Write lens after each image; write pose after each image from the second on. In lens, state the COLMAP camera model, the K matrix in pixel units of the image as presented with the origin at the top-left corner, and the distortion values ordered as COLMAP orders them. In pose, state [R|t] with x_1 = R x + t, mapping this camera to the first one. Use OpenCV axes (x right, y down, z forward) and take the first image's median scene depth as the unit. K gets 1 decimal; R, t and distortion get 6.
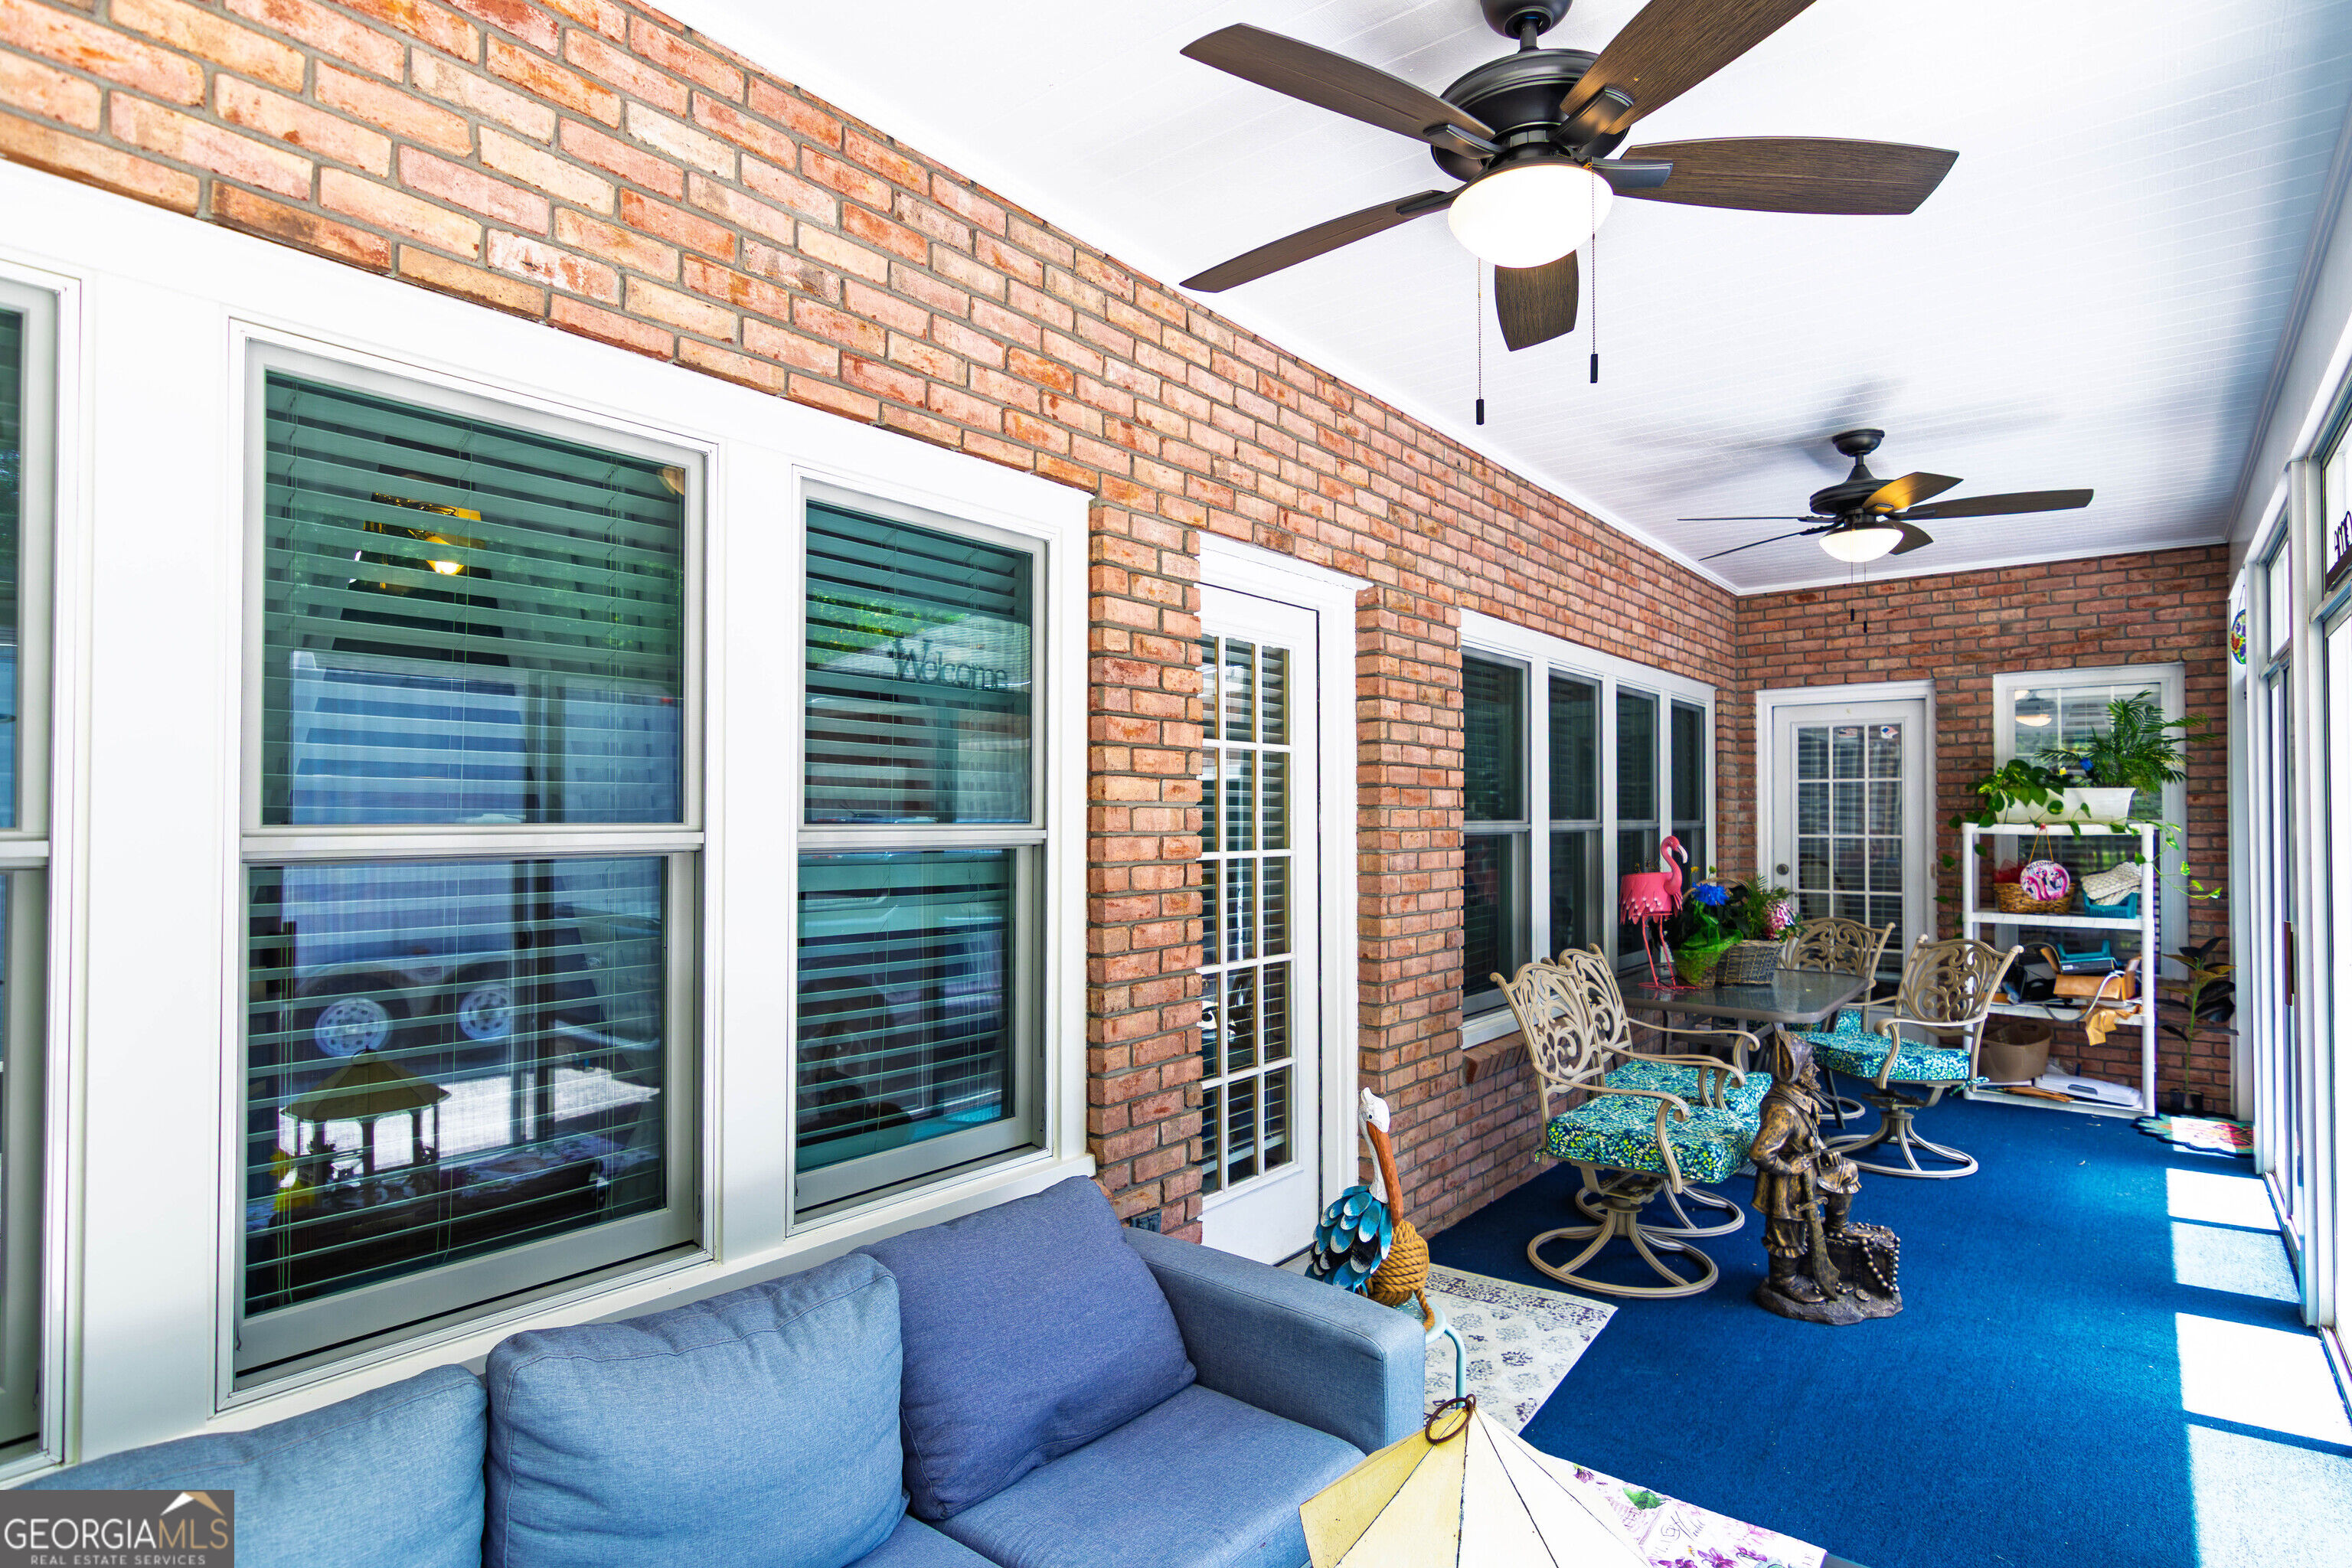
lens RADIAL K [[1215.8, 0, 1173.9], [0, 1215.8, 858.6], [0, 0, 1]] dist [-0.001760, -0.000255]
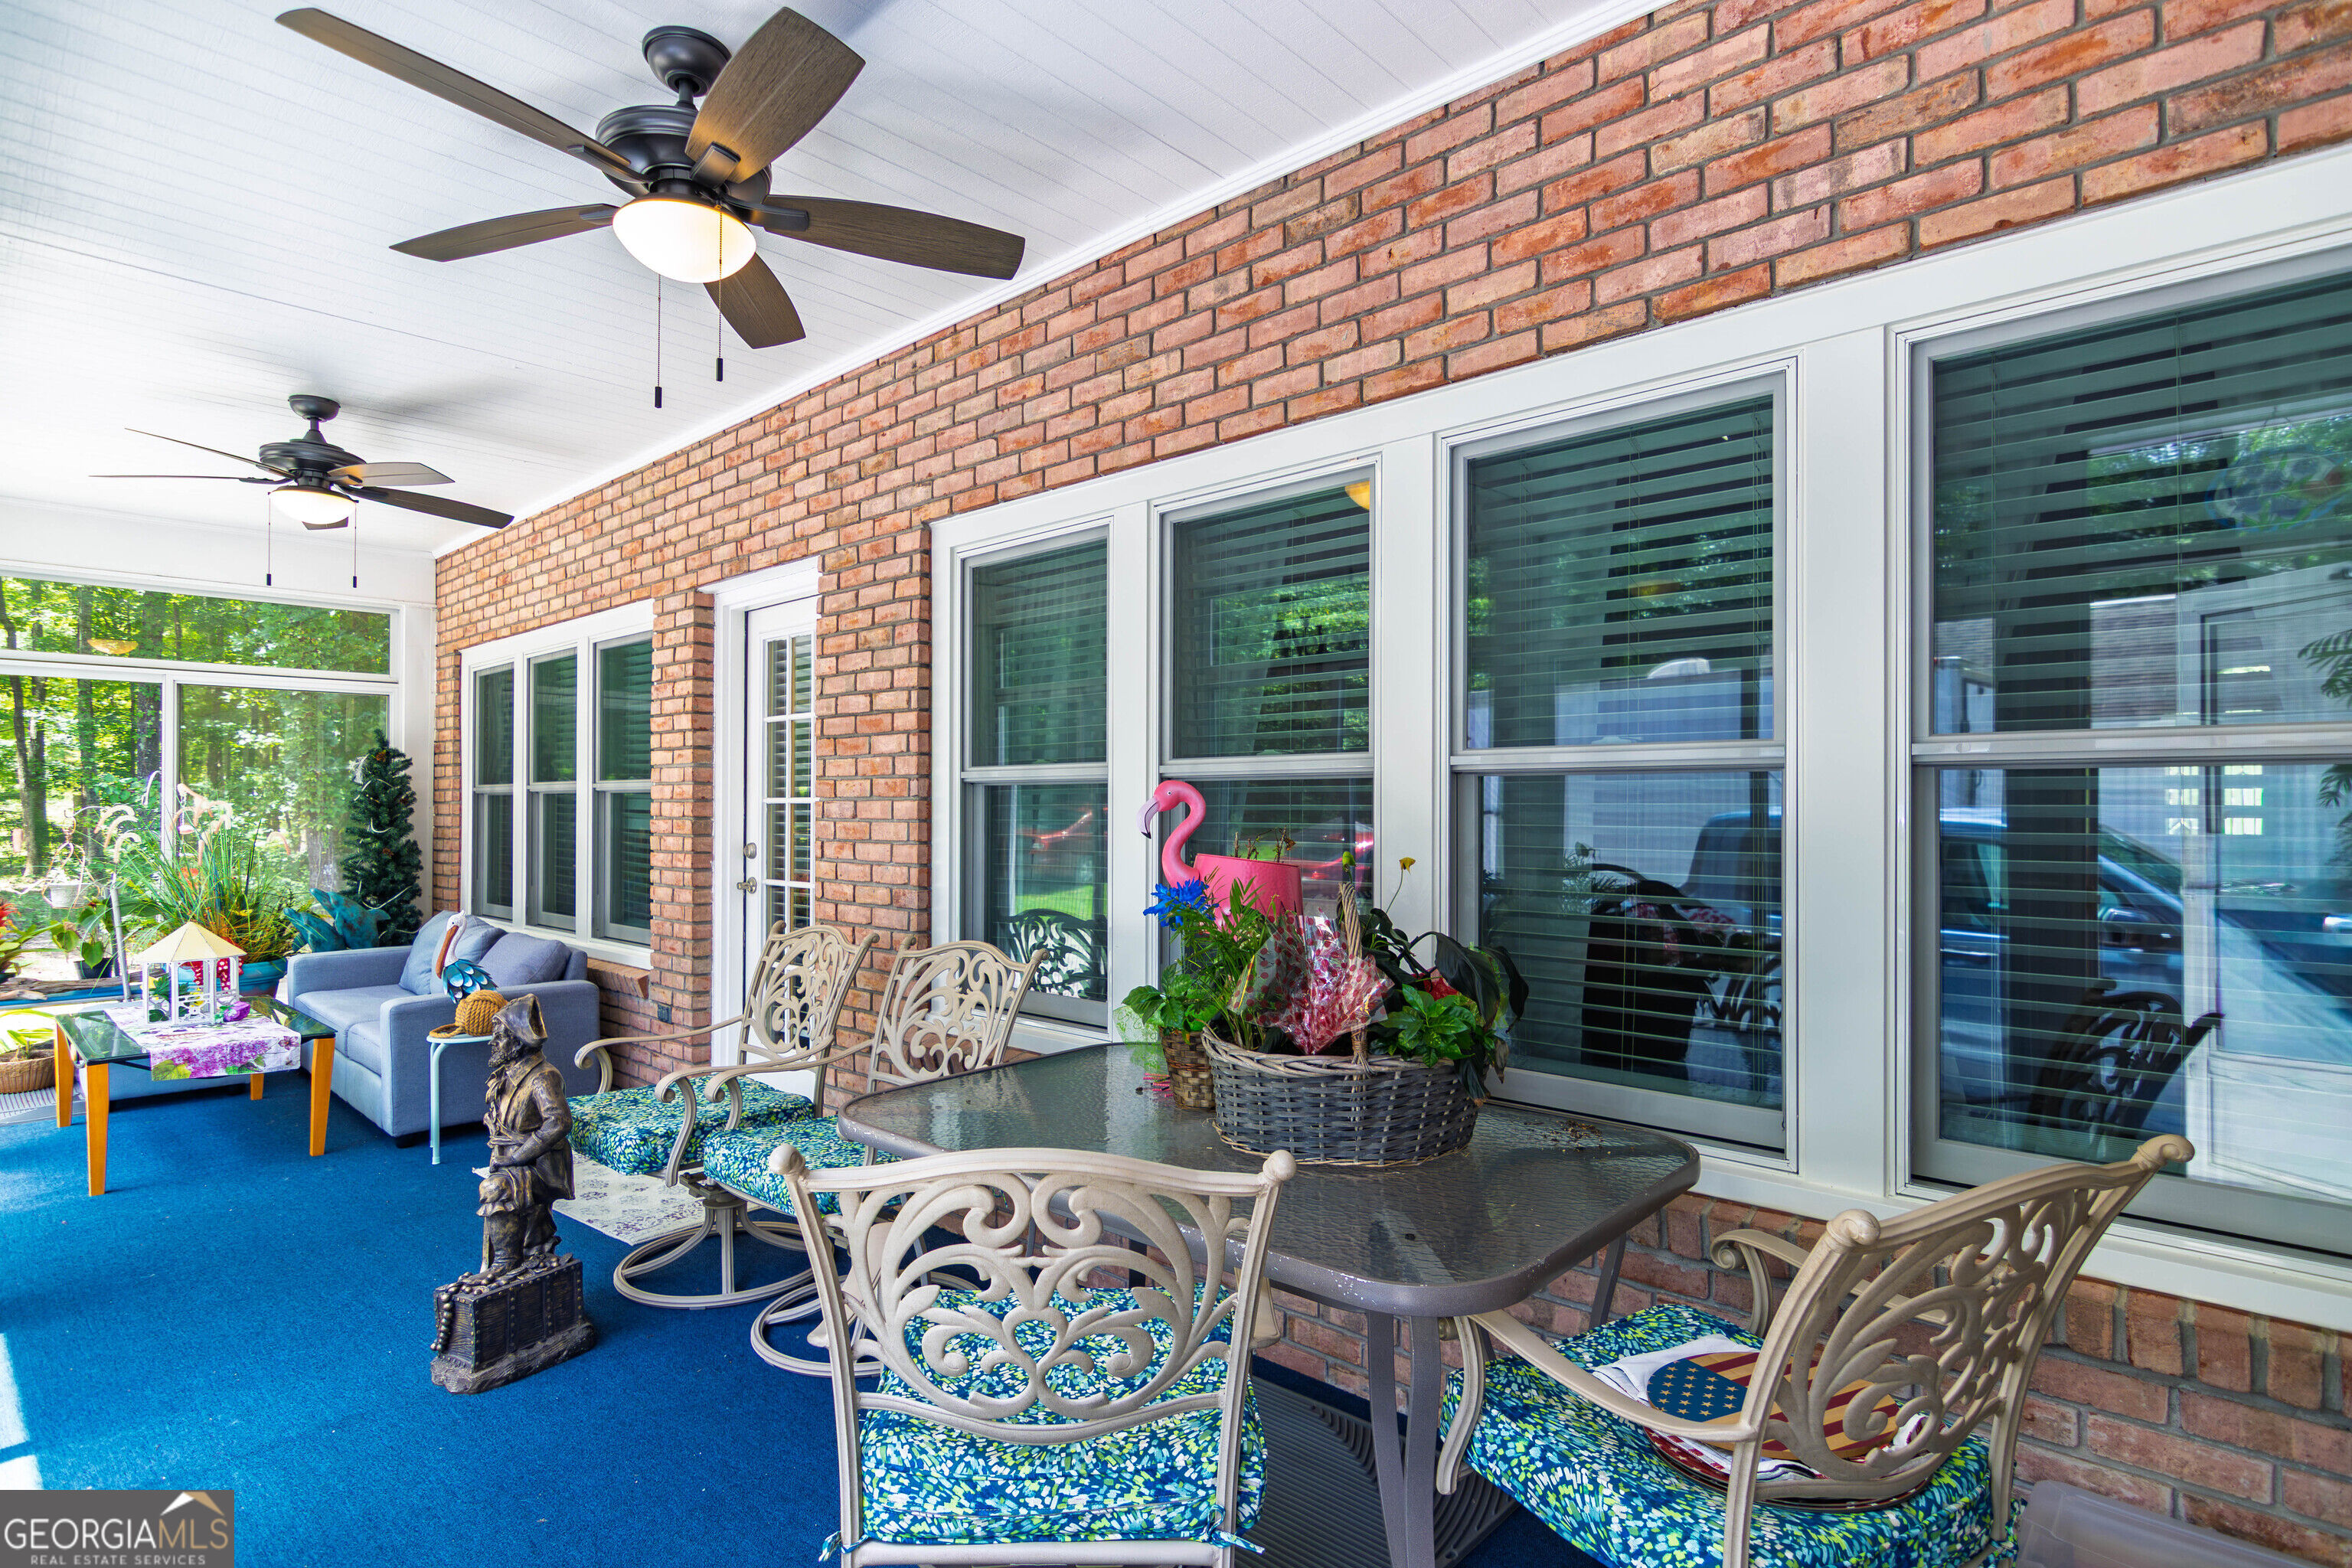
lens RADIAL K [[1227.7, 0, 1177.1], [0, 1227.7, 830.6], [0, 0, 1]] dist [0.003744, 0.000083]
pose [[-0.080854, 0.022199, -0.996479, 1.165675], [-0.026455, 0.999352, 0.024410, -0.012104], [0.996375, 0.028335, -0.080215, 1.321884]]
